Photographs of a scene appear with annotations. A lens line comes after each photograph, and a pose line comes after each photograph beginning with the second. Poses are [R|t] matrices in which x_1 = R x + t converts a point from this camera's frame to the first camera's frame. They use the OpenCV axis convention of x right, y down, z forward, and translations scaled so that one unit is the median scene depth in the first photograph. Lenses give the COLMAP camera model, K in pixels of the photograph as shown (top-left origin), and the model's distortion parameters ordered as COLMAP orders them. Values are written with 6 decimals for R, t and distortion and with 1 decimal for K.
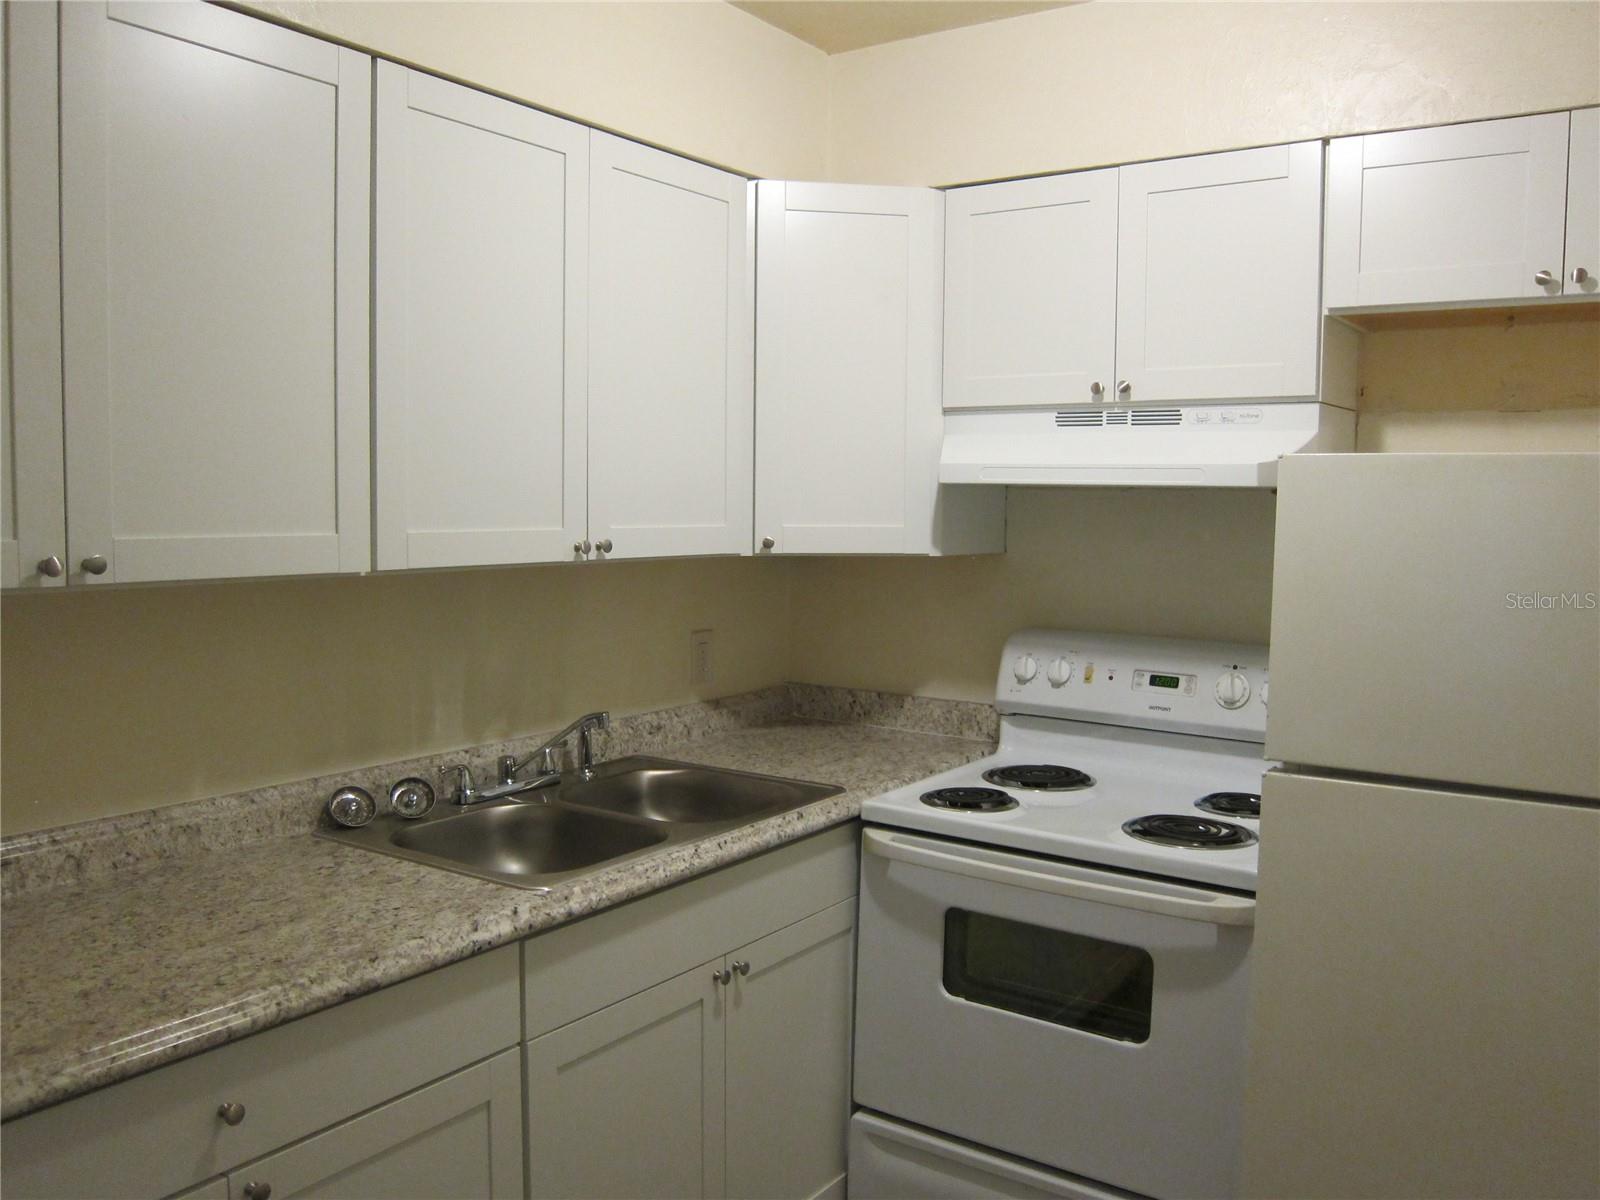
lens RADIAL K [[1343.1, 0, 787.5], [0, 1343.1, 603.1], [0, 0, 1]] dist [-0.062756, 0.018640]
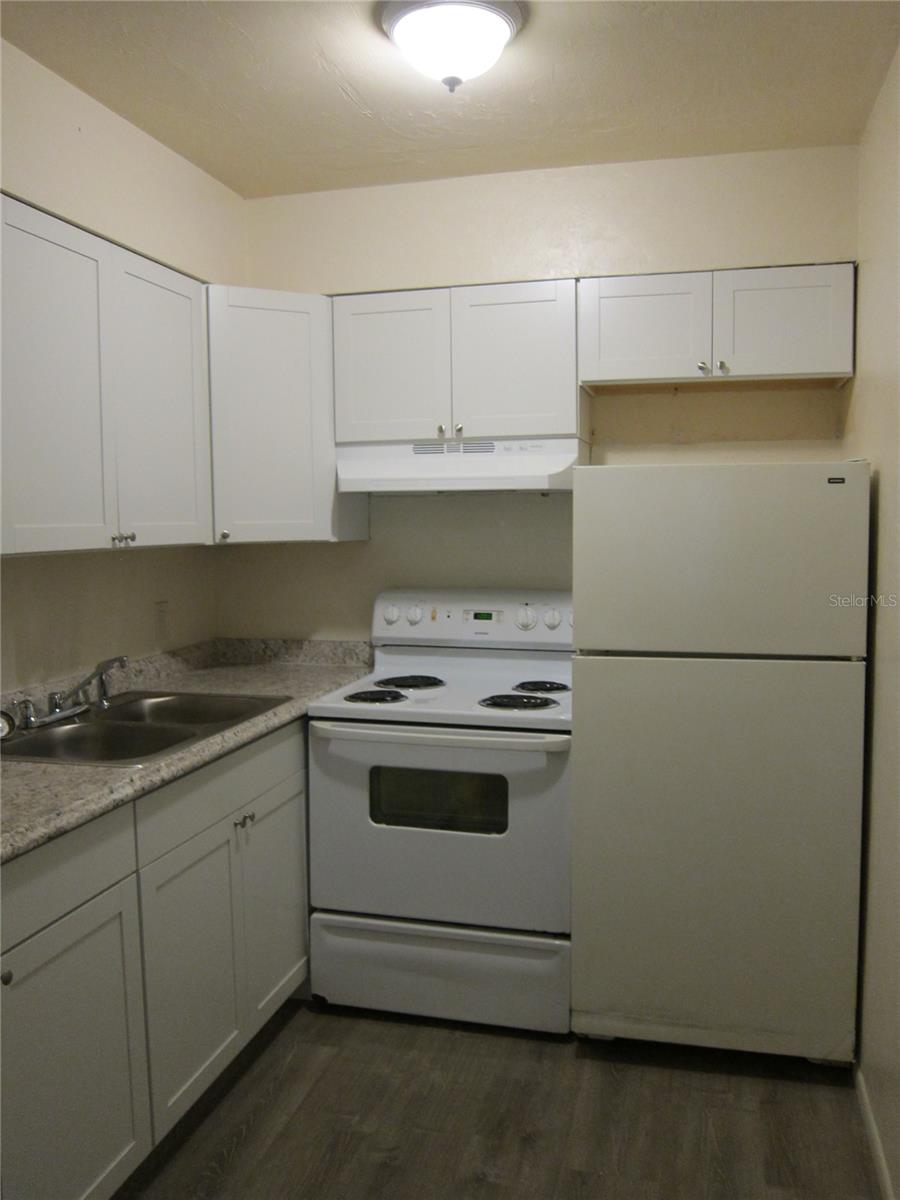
lens RADIAL K [[1007.3, 0, 455.2], [0, 1007.3, 605.6], [0, 0, 1]] dist [-0.062756, 0.018640]
pose [[0.936577, -0.050826, 0.346757, -0.188005], [0.048553, 0.998704, 0.015245, 0.031027], [-0.347083, 0.002558, 0.937831, -0.119677]]
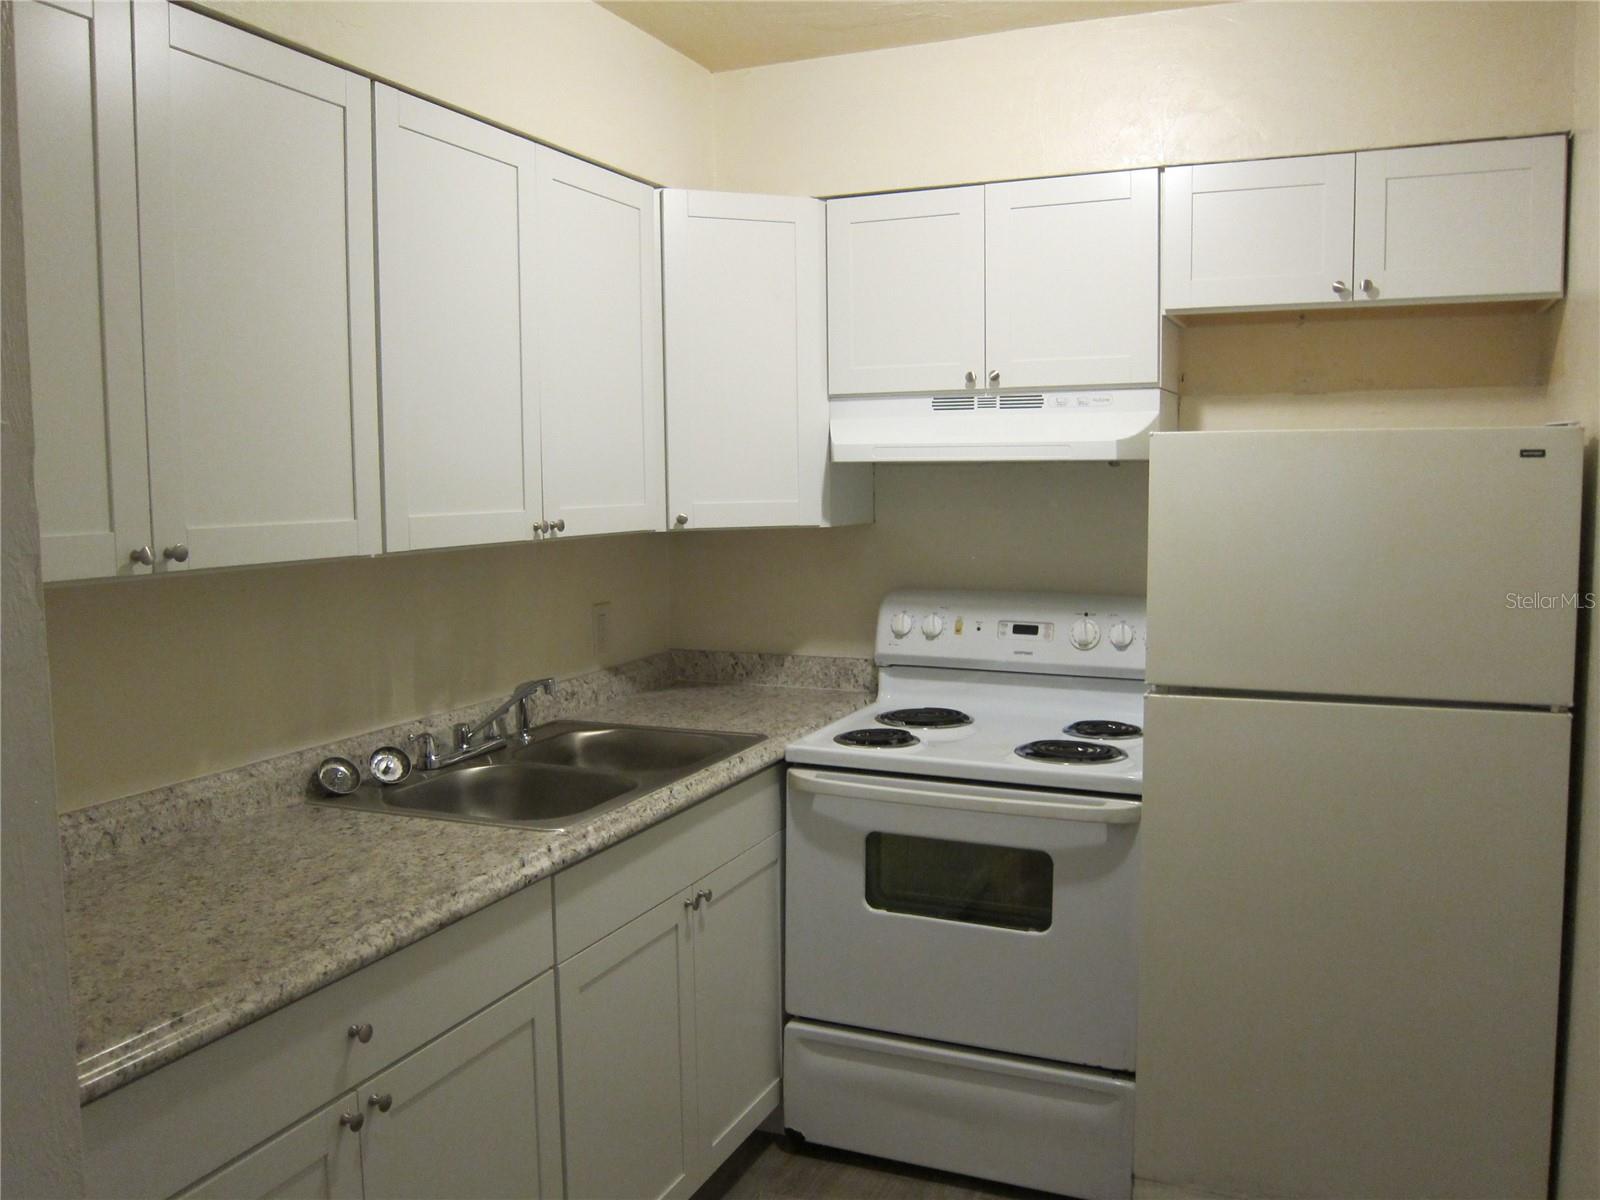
lens RADIAL K [[1343.1, 0, 797.6], [0, 1343.1, 603.5], [0, 0, 1]] dist [-0.062756, 0.018640]
pose [[0.979017, -0.040411, 0.199730, -0.167706], [0.037194, 0.999111, 0.019834, 0.006822], [-0.200354, -0.011989, 0.979650, -0.115249]]
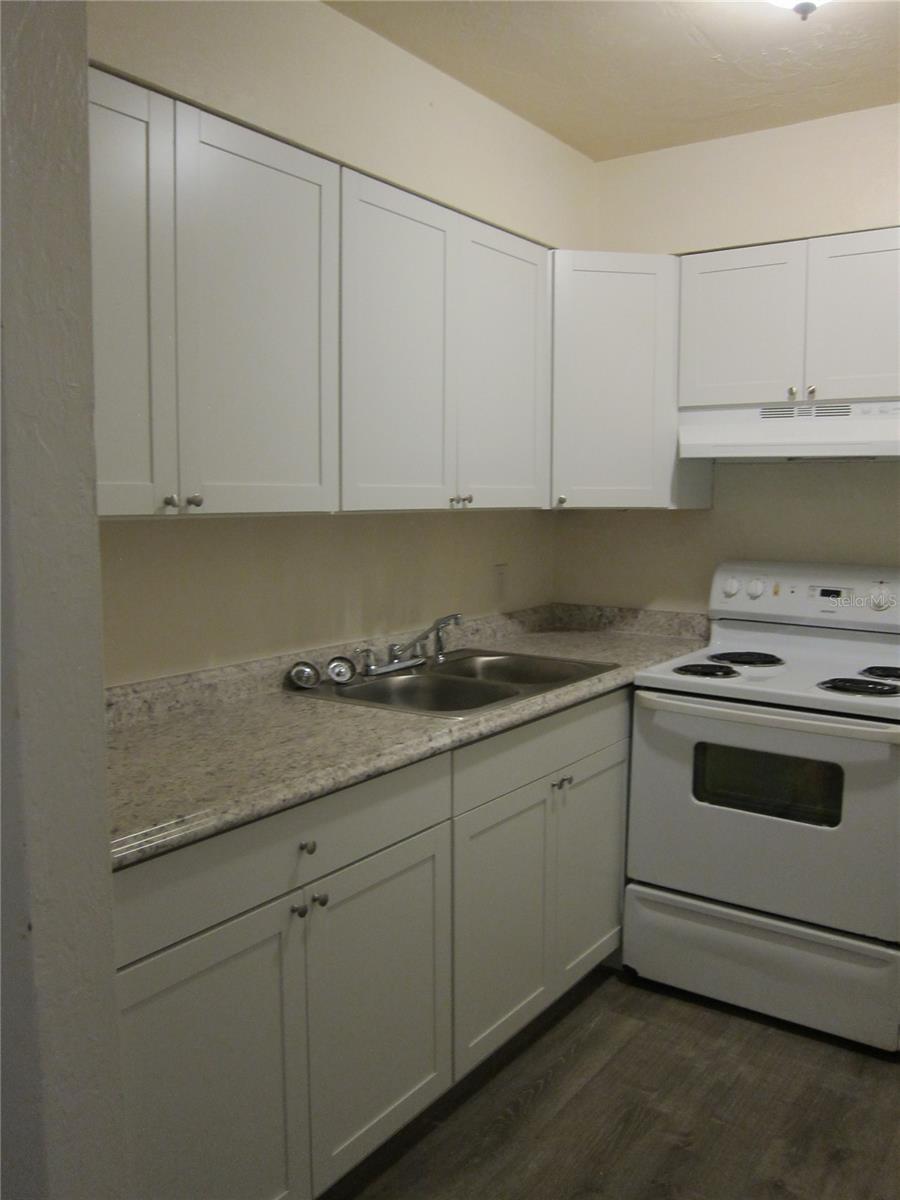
lens RADIAL K [[1007.3, 0, 448.8], [0, 1007.3, 603.5], [0, 0, 1]] dist [-0.062756, 0.018640]
pose [[0.999955, -0.007943, -0.005143, -0.154497], [0.008091, 0.999534, 0.029446, 0.040151], [0.004907, -0.029486, 0.999553, -0.113234]]
